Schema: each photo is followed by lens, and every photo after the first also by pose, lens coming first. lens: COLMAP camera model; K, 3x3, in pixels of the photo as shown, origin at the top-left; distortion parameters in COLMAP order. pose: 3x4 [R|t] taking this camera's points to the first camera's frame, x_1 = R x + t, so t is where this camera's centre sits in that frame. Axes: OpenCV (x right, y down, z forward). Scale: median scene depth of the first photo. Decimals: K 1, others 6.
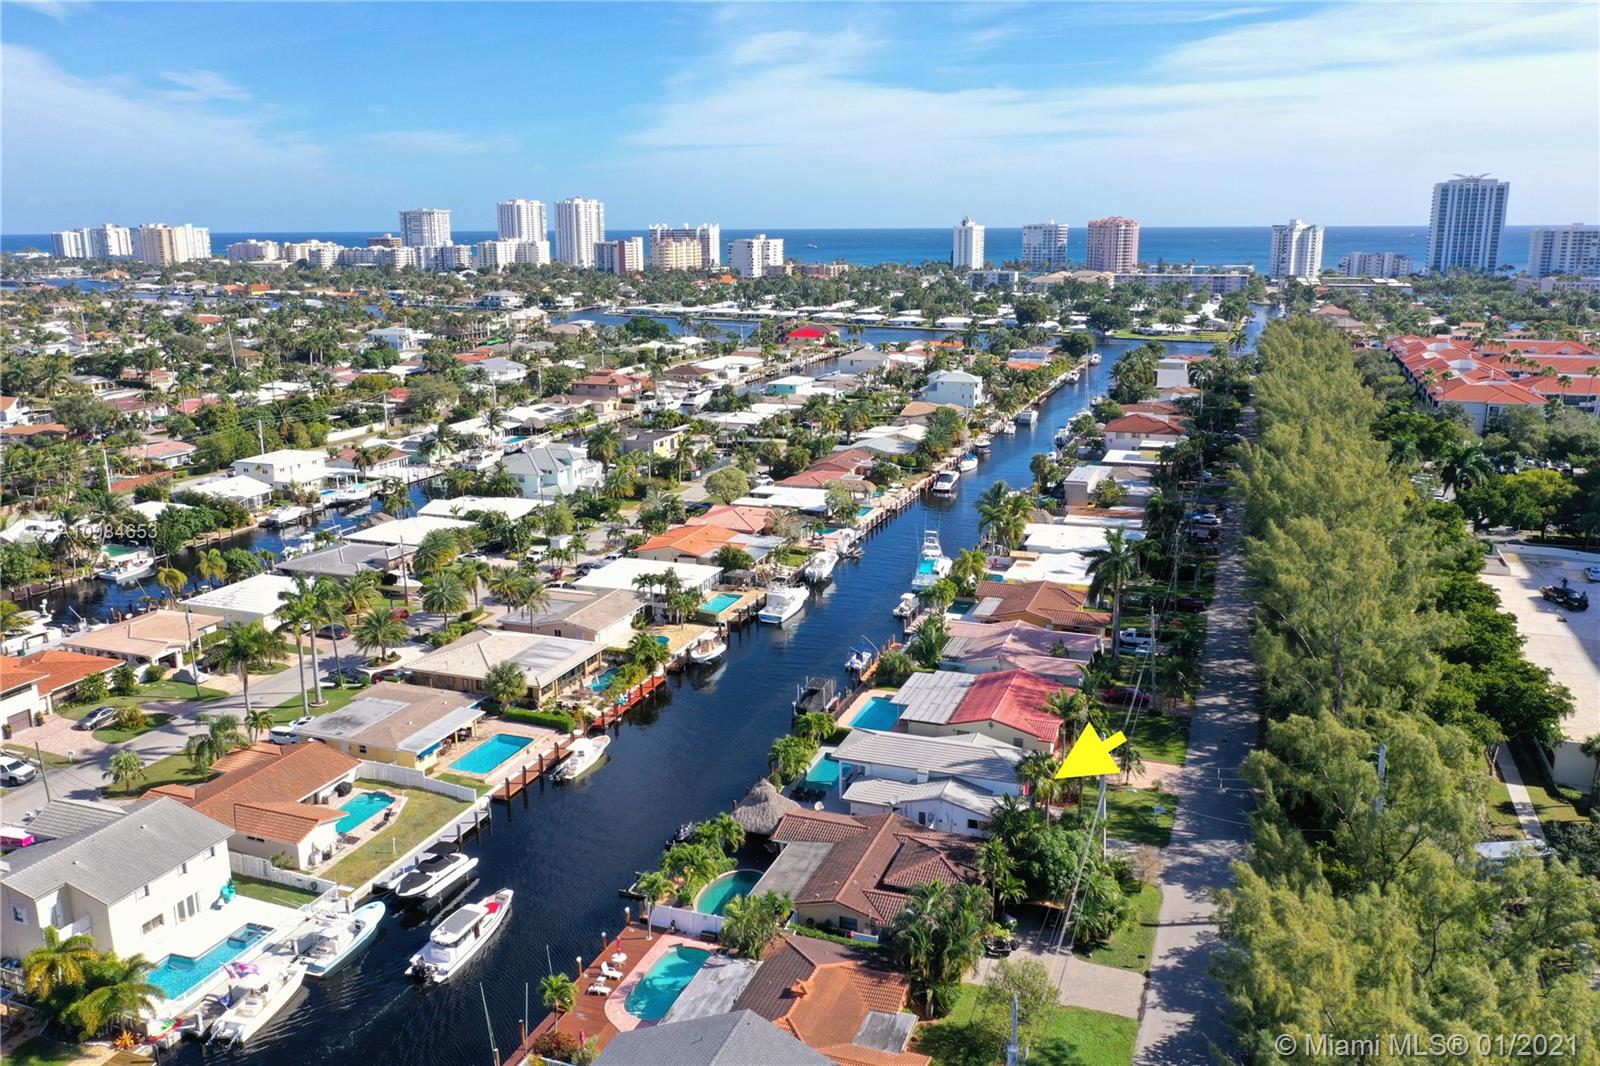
lens RADIAL K [[1255.7, 0, 800.0], [0, 1255.7, 533.0], [0, 0, 1]] dist [-0.005730, -0.000637]
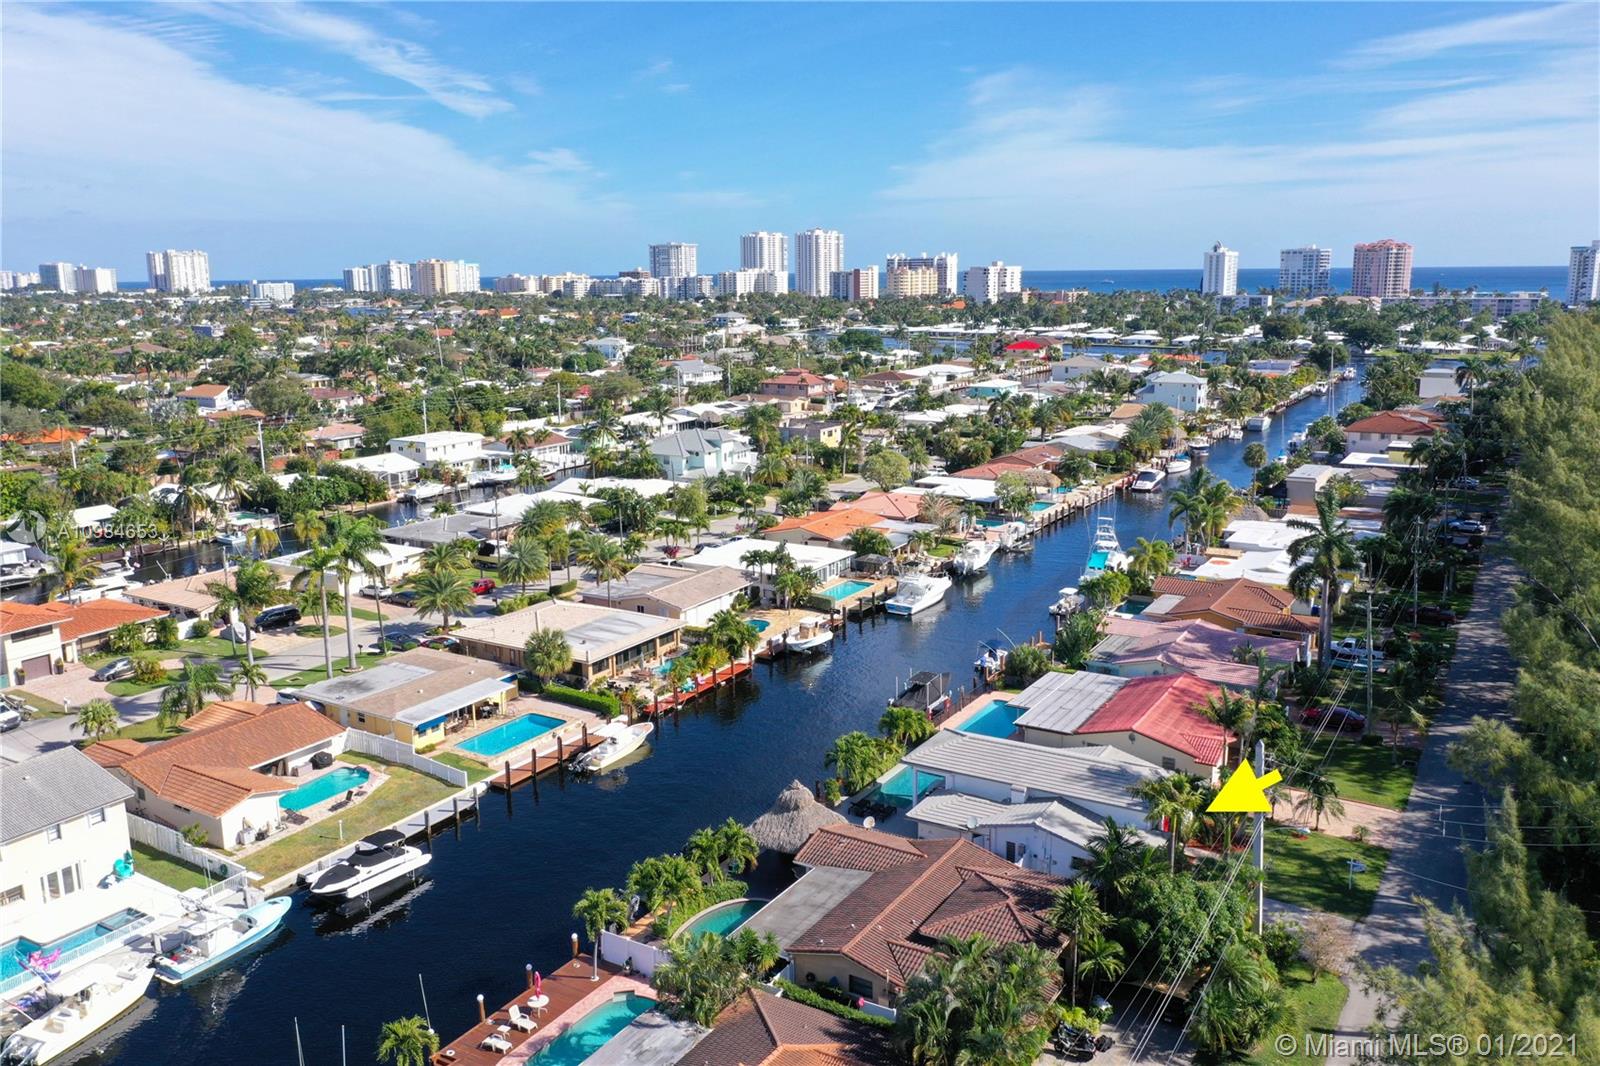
lens RADIAL K [[1254.0, 0, 800.0], [0, 1254.0, 533.0], [0, 0, 1]] dist [-0.013570, 0.001016]
pose [[0.981264, 0.033916, -0.189659, 0.061549], [-0.039834, 0.998828, -0.027479, 0.038338], [0.188505, 0.034519, 0.981465, 0.144756]]
